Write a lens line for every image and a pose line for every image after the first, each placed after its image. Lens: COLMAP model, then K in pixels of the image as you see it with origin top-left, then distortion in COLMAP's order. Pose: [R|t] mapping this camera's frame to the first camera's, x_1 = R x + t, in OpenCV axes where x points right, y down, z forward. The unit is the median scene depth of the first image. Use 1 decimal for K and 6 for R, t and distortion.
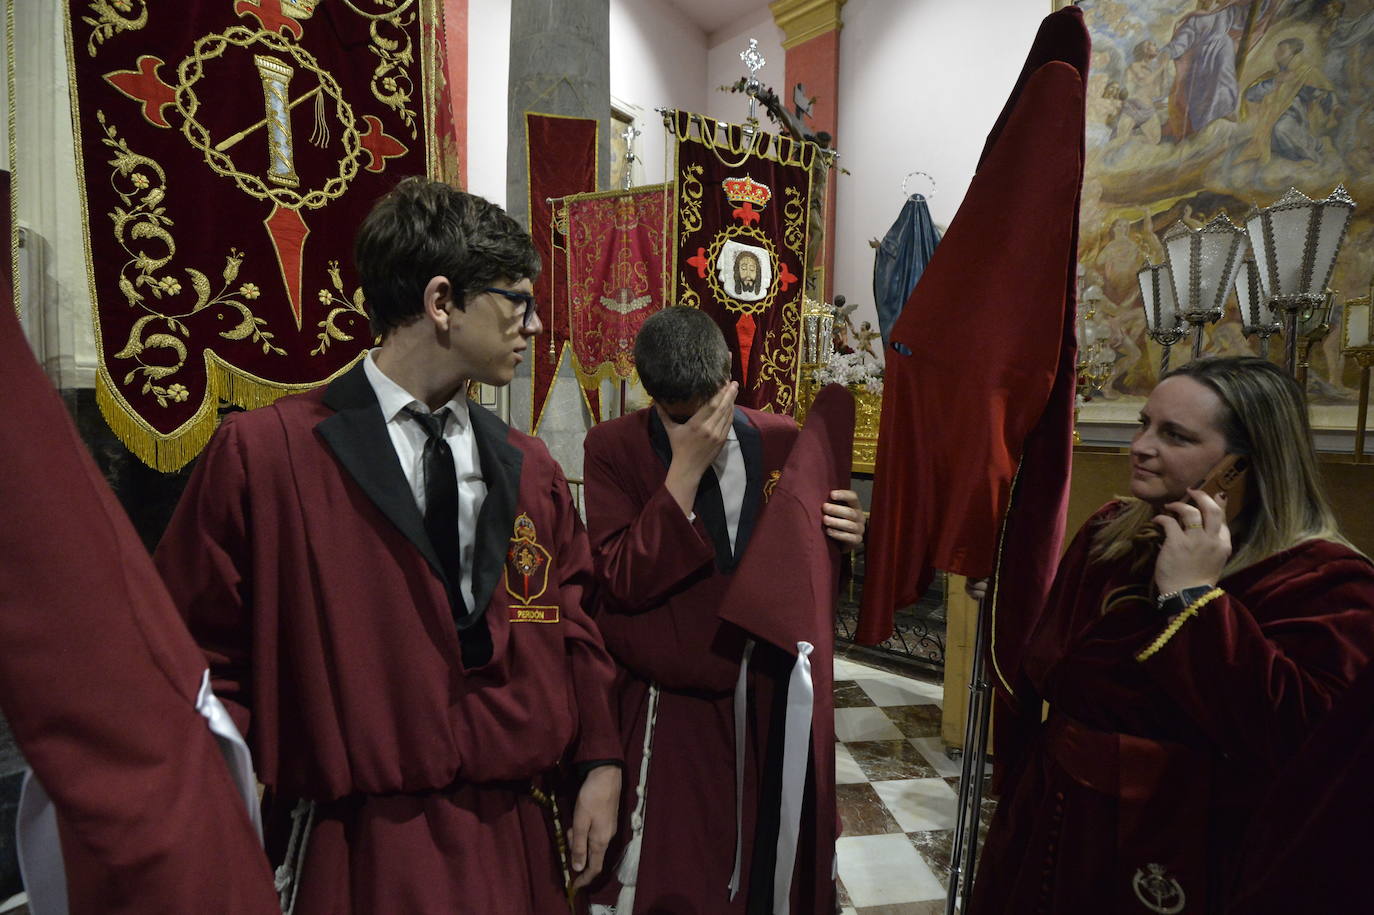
lens RADIAL K [[639.5, 0, 687.0], [0, 639.5, 457.5], [0, 0, 1]] dist [-0.020840, -0.015037]
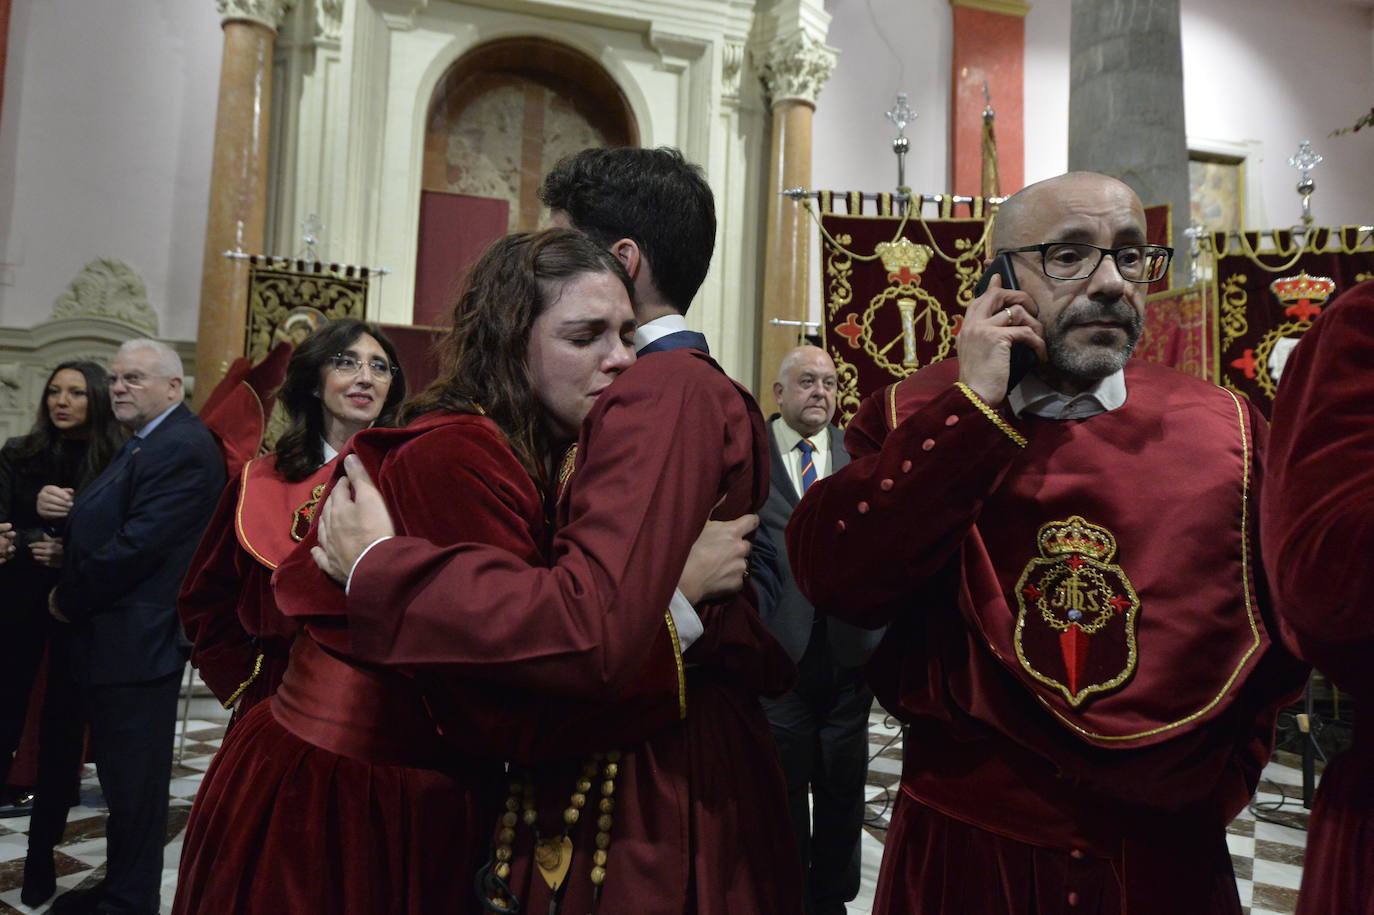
lens RADIAL K [[892.3, 0, 687.0], [0, 892.3, 457.5], [0, 0, 1]] dist [0.020808, -0.038720]
pose [[0.768411, -0.047712, -0.638176, 0.237002], [-0.067875, 0.985516, -0.155406, 0.128449], [0.636347, 0.162732, 0.754043, -0.634300]]
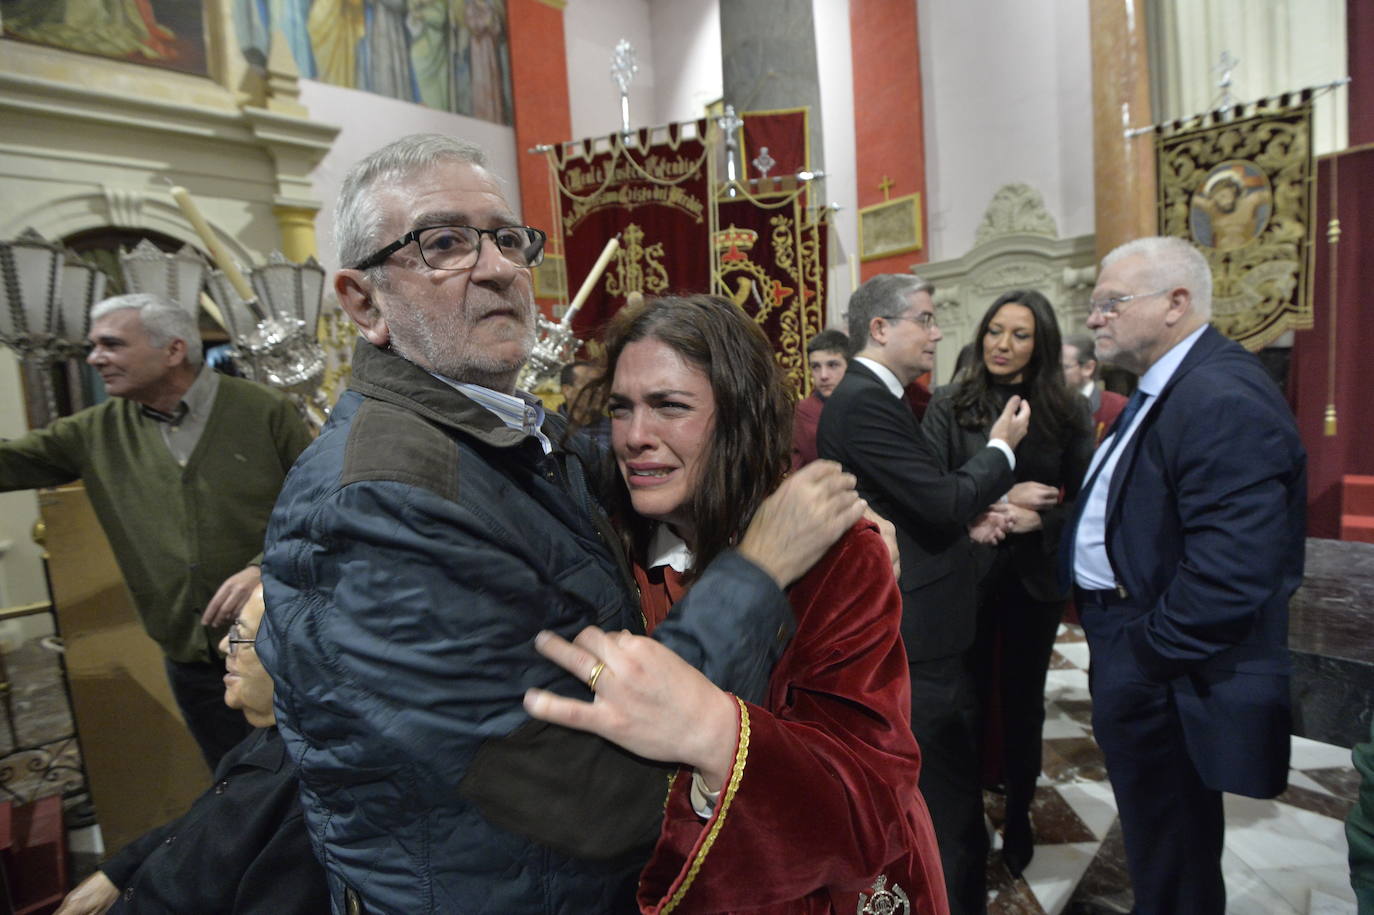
lens RADIAL K [[632.3, 0, 685.2], [0, 632.3, 453.1], [0, 0, 1]] dist [-0.052688, 0.003456]
pose [[-0.179945, 0.092711, -0.979298, -0.271065], [-0.014397, 0.995194, 0.096861, 0.016881], [0.983571, 0.031529, -0.177745, -0.546769]]
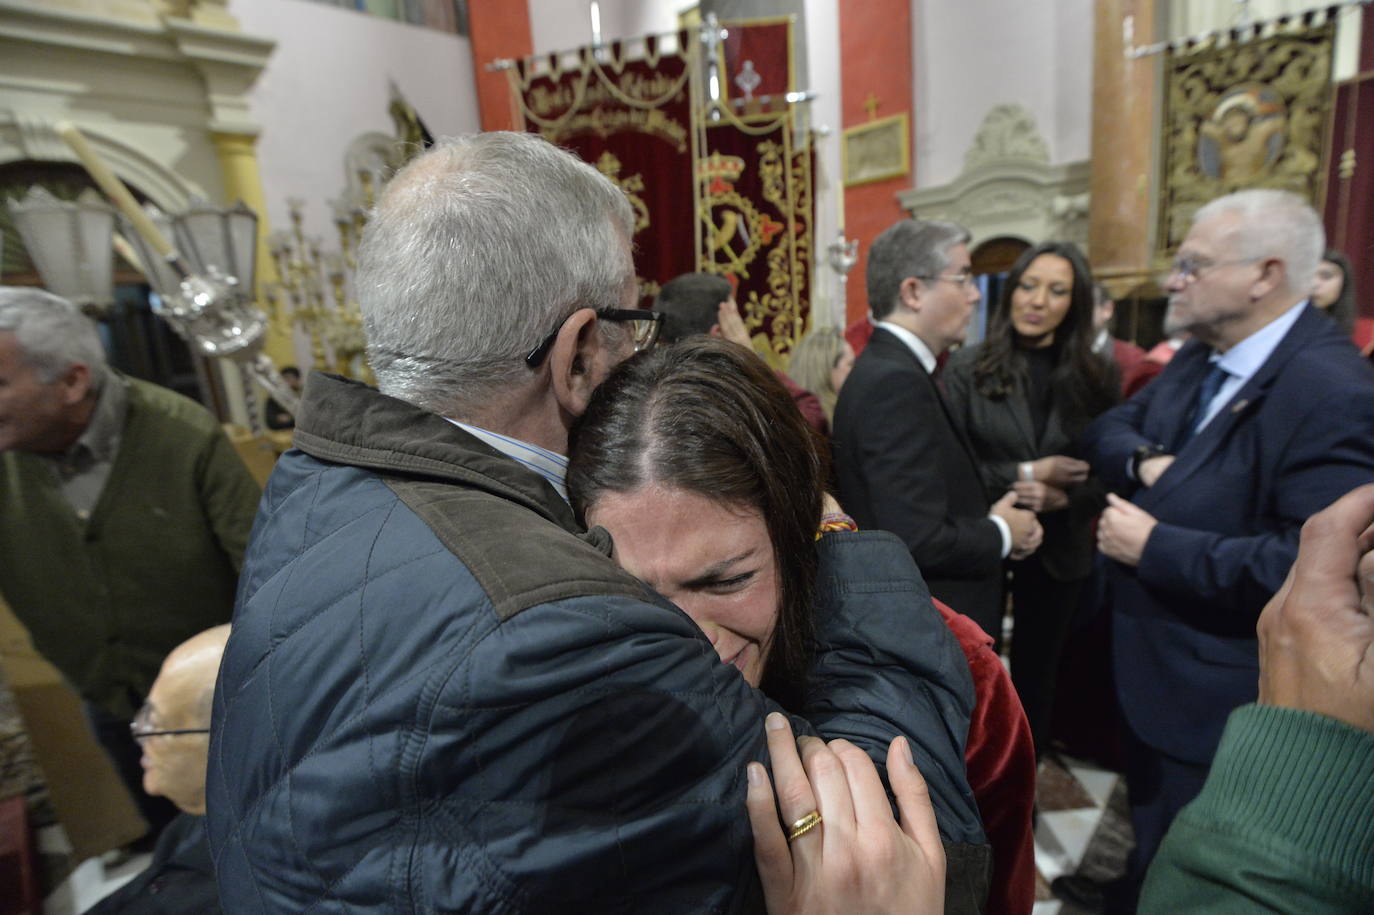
lens RADIAL K [[626.9, 0, 687.0], [0, 626.9, 457.5], [0, 0, 1]] dist [-0.057838, 0.005061]
pose [[-0.135430, 0.213448, -0.967522, -0.339460], [-0.001861, 0.976462, 0.215681, -0.014318], [0.990785, 0.031010, -0.131845, -0.576199]]
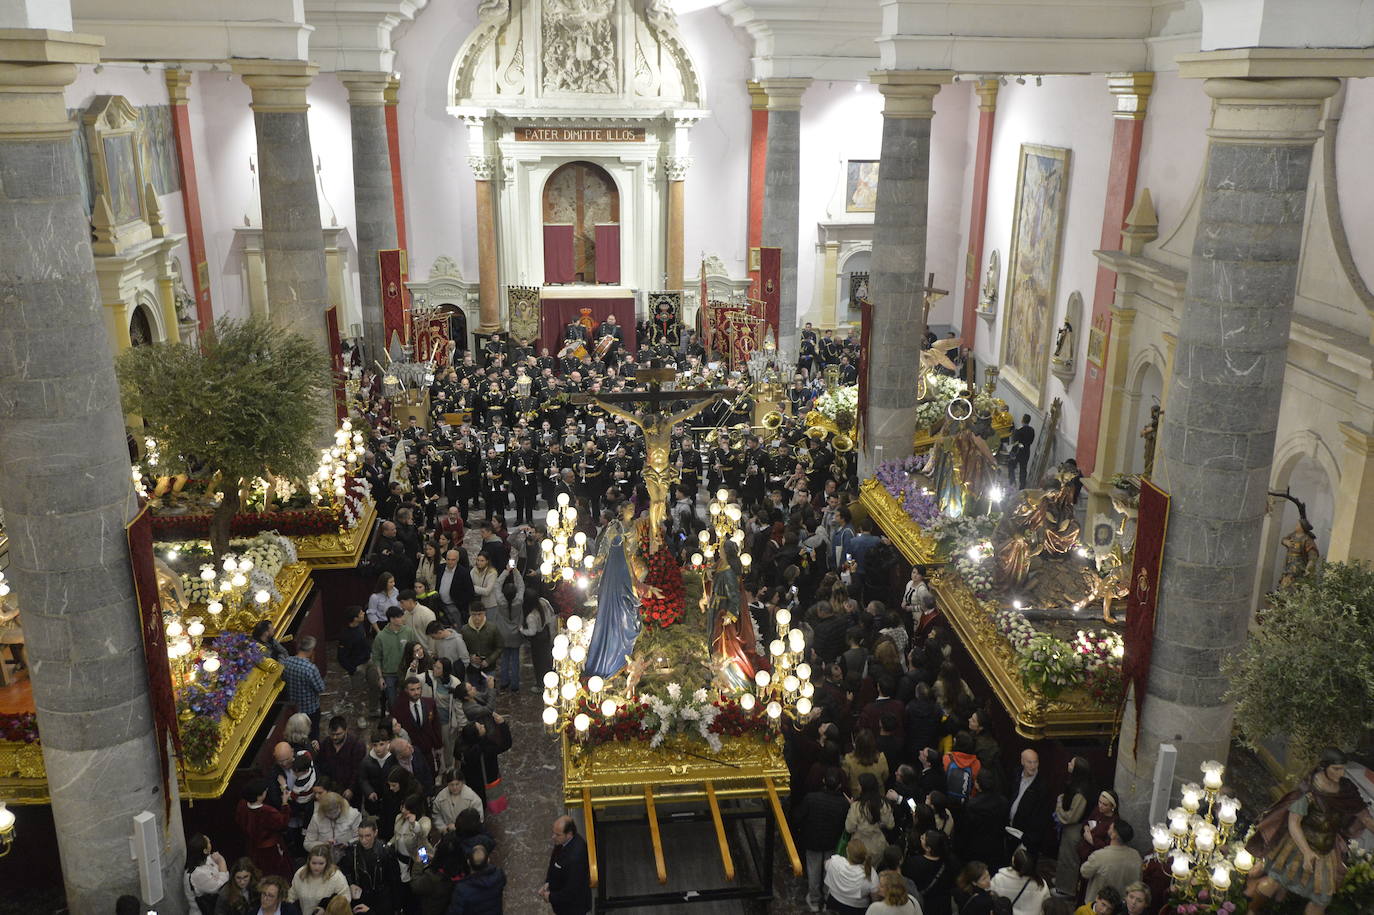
lens RADIAL K [[1171.1, 0, 687.7], [0, 1171.1, 449.5], [0, 0, 1]] dist [0.056766, -0.051800]
pose [[0.700252, 0.201406, -0.684896, 6.088173], [-0.052974, 0.971393, 0.231494, -1.539752], [0.711928, -0.125822, 0.690889, -5.552159]]
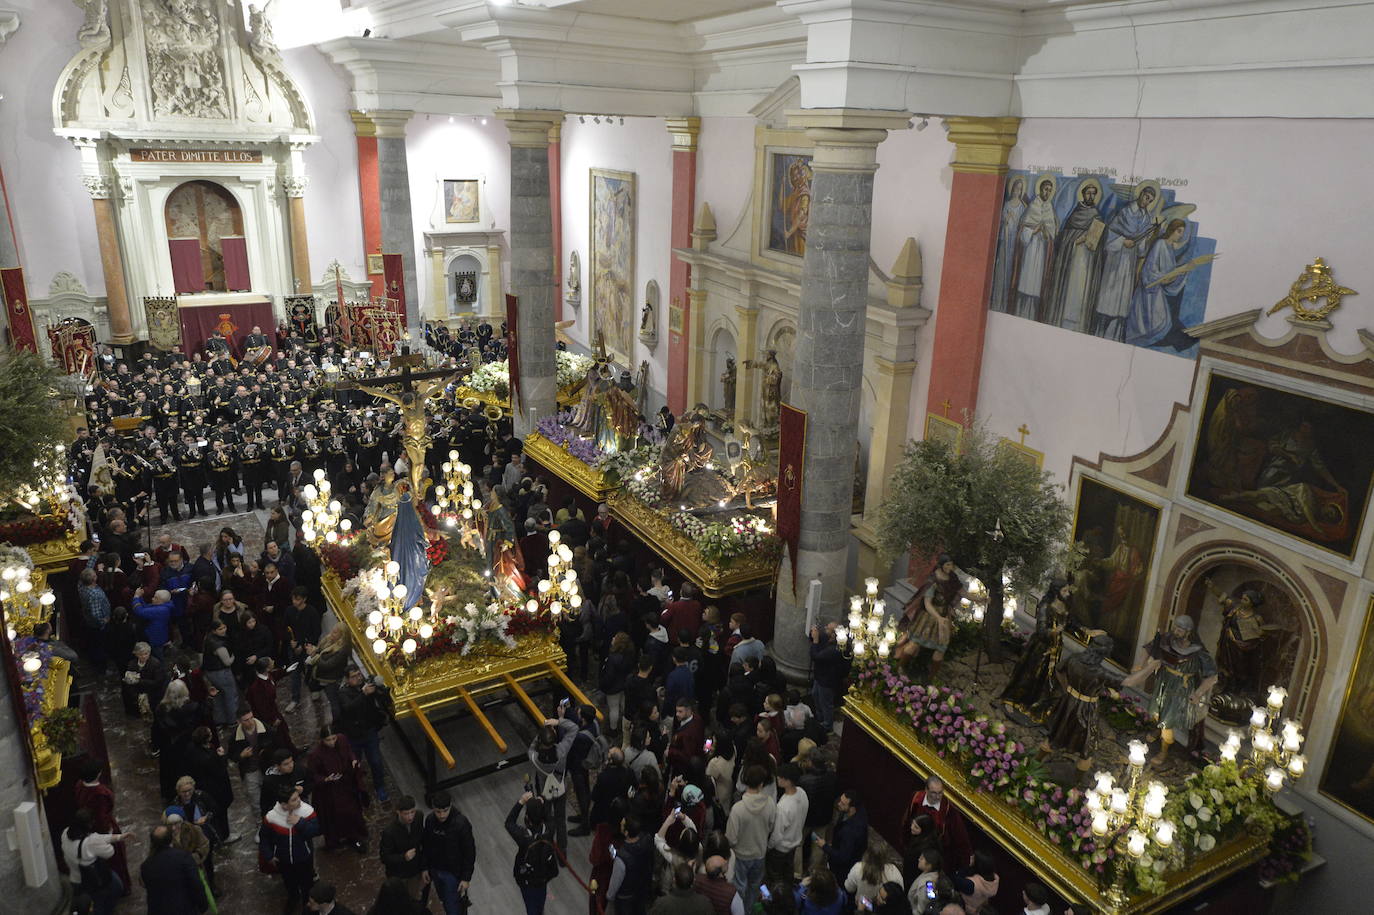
lens RADIAL K [[959.6, 0, 688.6], [0, 959.6, 450.8], [0, 0, 1]] dist [0.031749, -0.031973]
pose [[0.937767, 0.124042, -0.324355, 5.620935], [-0.043887, 0.968873, 0.243638, -1.510023], [0.344480, -0.214241, 0.914021, -6.184567]]
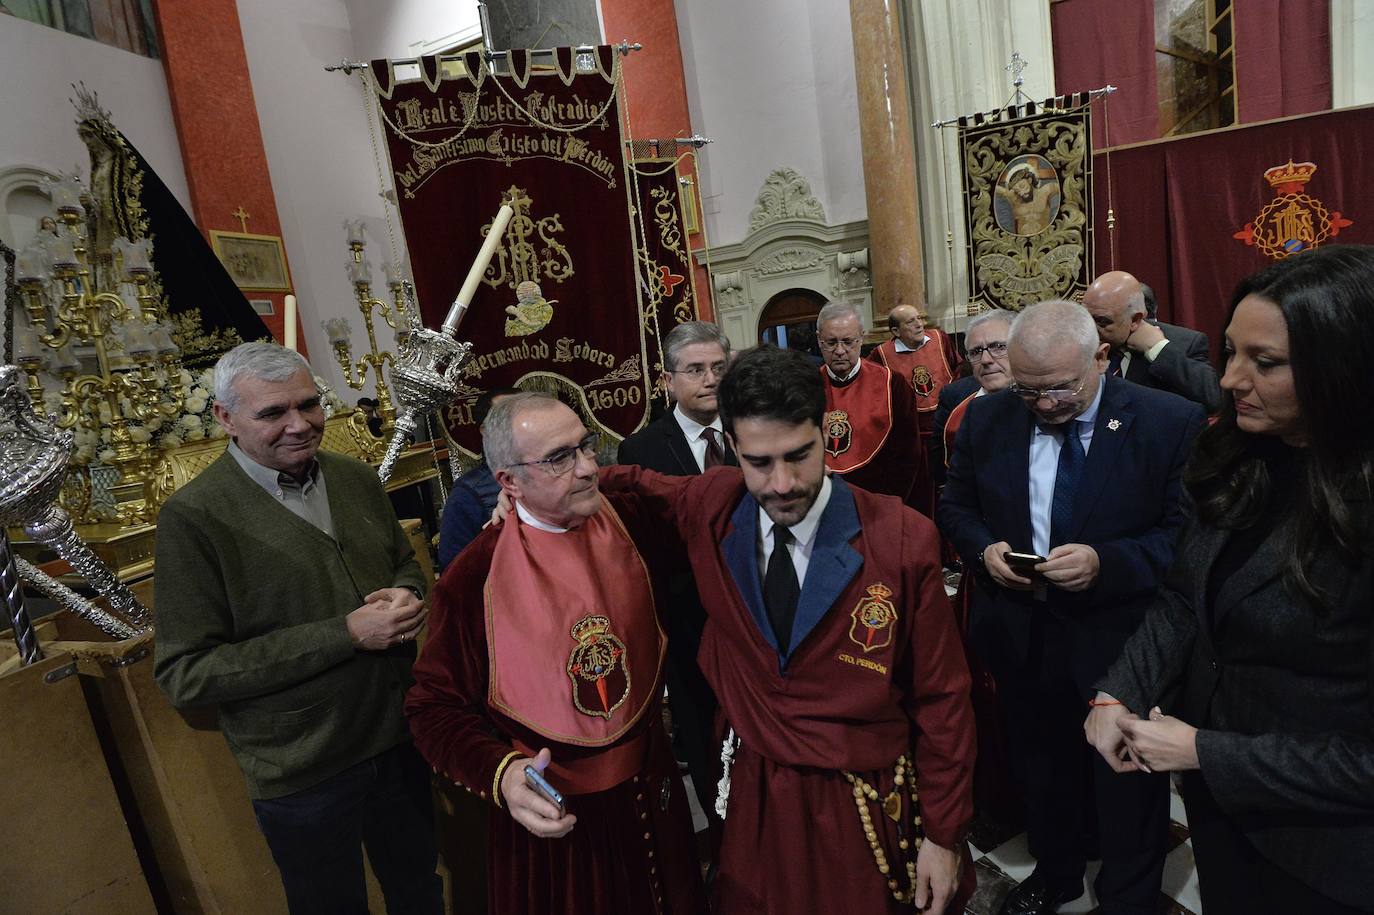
lens RADIAL K [[631.4, 0, 685.7], [0, 631.4, 457.3], [0, 0, 1]] dist [-0.034175, -0.005054]
pose [[0.274992, 0.111222, -0.954992, -0.503768], [0.062547, 0.989113, 0.133206, -0.025674], [0.959410, -0.096363, 0.265041, -0.851890]]
